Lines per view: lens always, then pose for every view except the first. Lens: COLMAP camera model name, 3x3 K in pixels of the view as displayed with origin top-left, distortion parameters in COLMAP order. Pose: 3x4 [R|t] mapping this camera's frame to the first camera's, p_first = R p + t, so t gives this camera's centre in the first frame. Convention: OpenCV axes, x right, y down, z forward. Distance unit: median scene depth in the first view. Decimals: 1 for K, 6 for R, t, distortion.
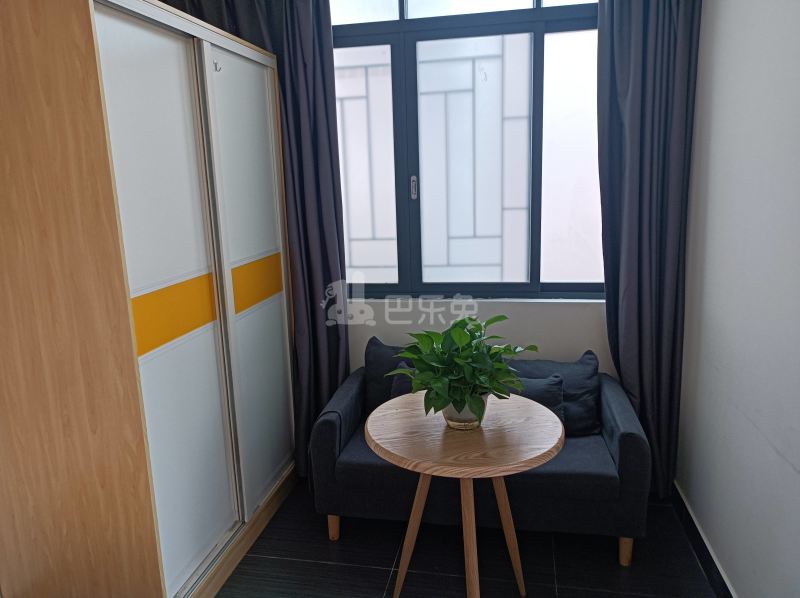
lens RADIAL K [[603.0, 0, 399.7], [0, 603.0, 295.9], [0, 0, 1]] dist [0.030187, -0.004567]
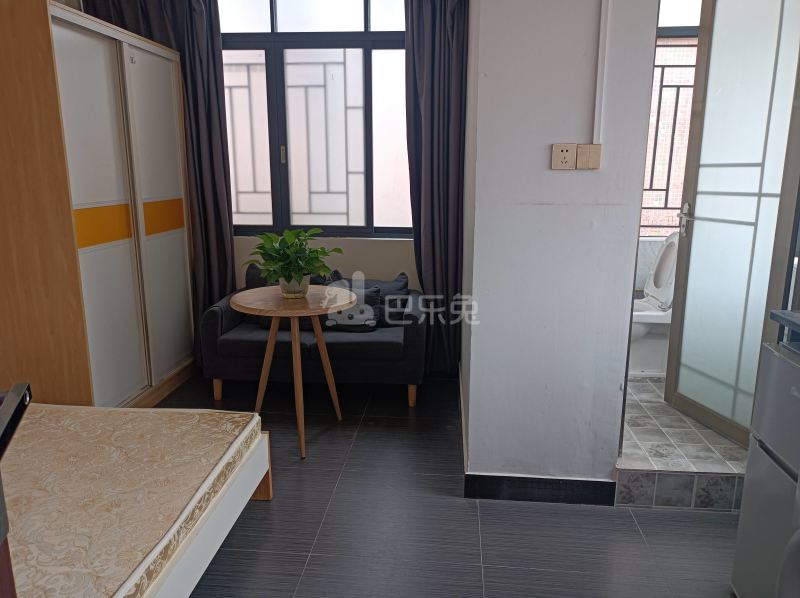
lens RADIAL K [[604.1, 0, 400.0], [0, 604.1, 299.0], [0, 0, 1]] dist [0.047763, -0.029141]
pose [[0.993459, 0.012140, 0.113540, 0.141915], [-0.013428, 0.999854, 0.010586, 0.139245], [-0.113395, -0.012041, 0.993477, -0.434745]]
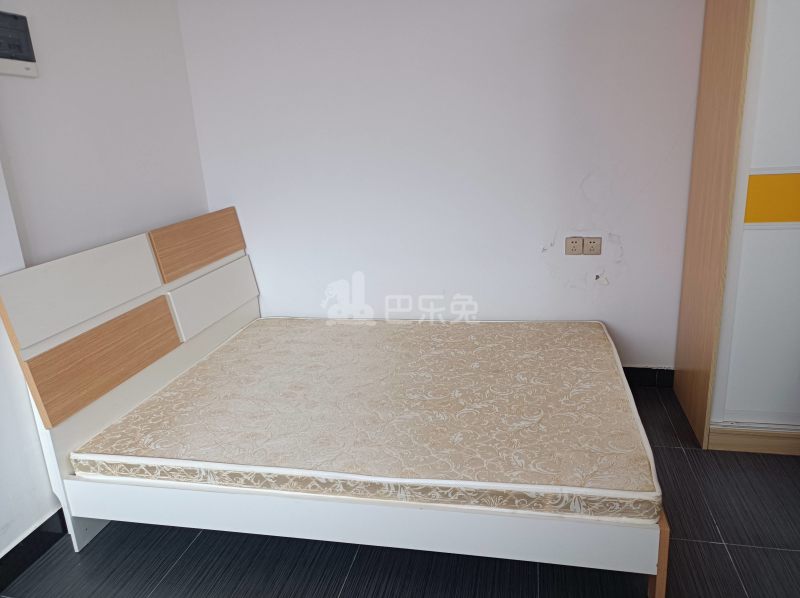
lens RADIAL K [[604.1, 0, 400.0], [0, 604.1, 299.0], [0, 0, 1]] dist [0.047763, -0.029141]
pose [[-0.017510, 0.313354, -0.949475, 0.588670], [-0.150307, 0.938004, 0.312340, -0.028052], [0.988484, 0.148182, 0.030675, 0.196638]]
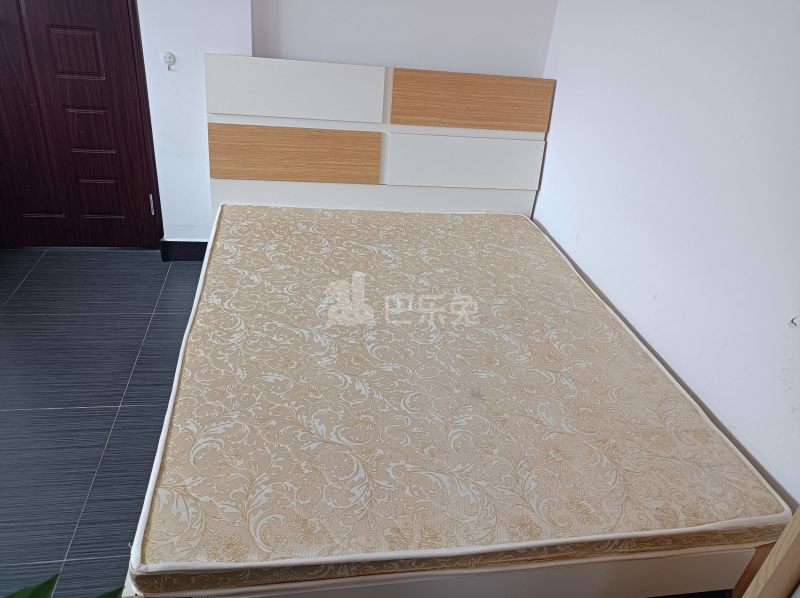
lens RADIAL K [[604.1, 0, 400.0], [0, 604.1, 299.0], [0, 0, 1]] dist [0.047763, -0.029141]
pose [[-0.935473, 0.119130, -0.332713, -0.034312], [-0.140109, 0.739294, 0.658645, -0.145377], [0.324437, 0.662761, -0.674899, 0.766221]]
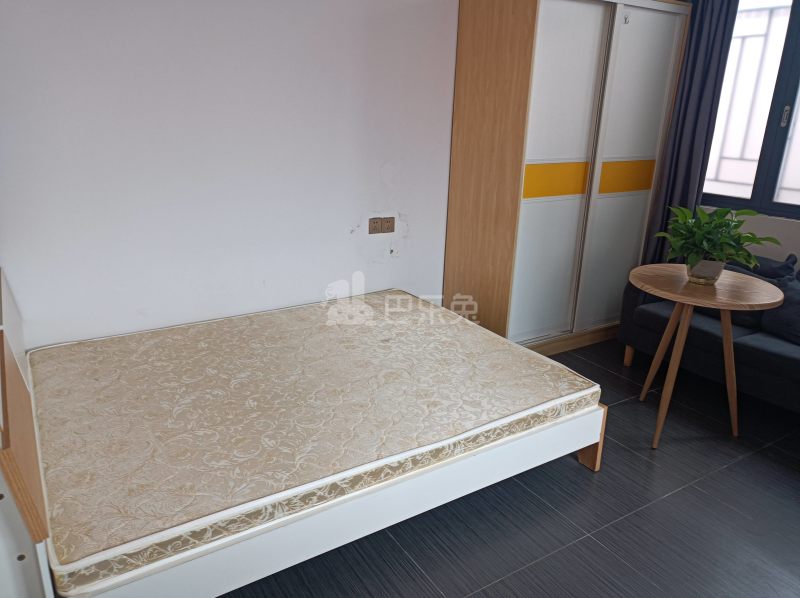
lens RADIAL K [[604.1, 0, 400.0], [0, 604.1, 299.0], [0, 0, 1]] dist [0.047763, -0.029141]
pose [[0.693534, 0.275153, -0.665809, 0.408348], [-0.197225, 0.961399, 0.191872, 0.079861], [0.692902, -0.001756, 0.721030, -0.375462]]
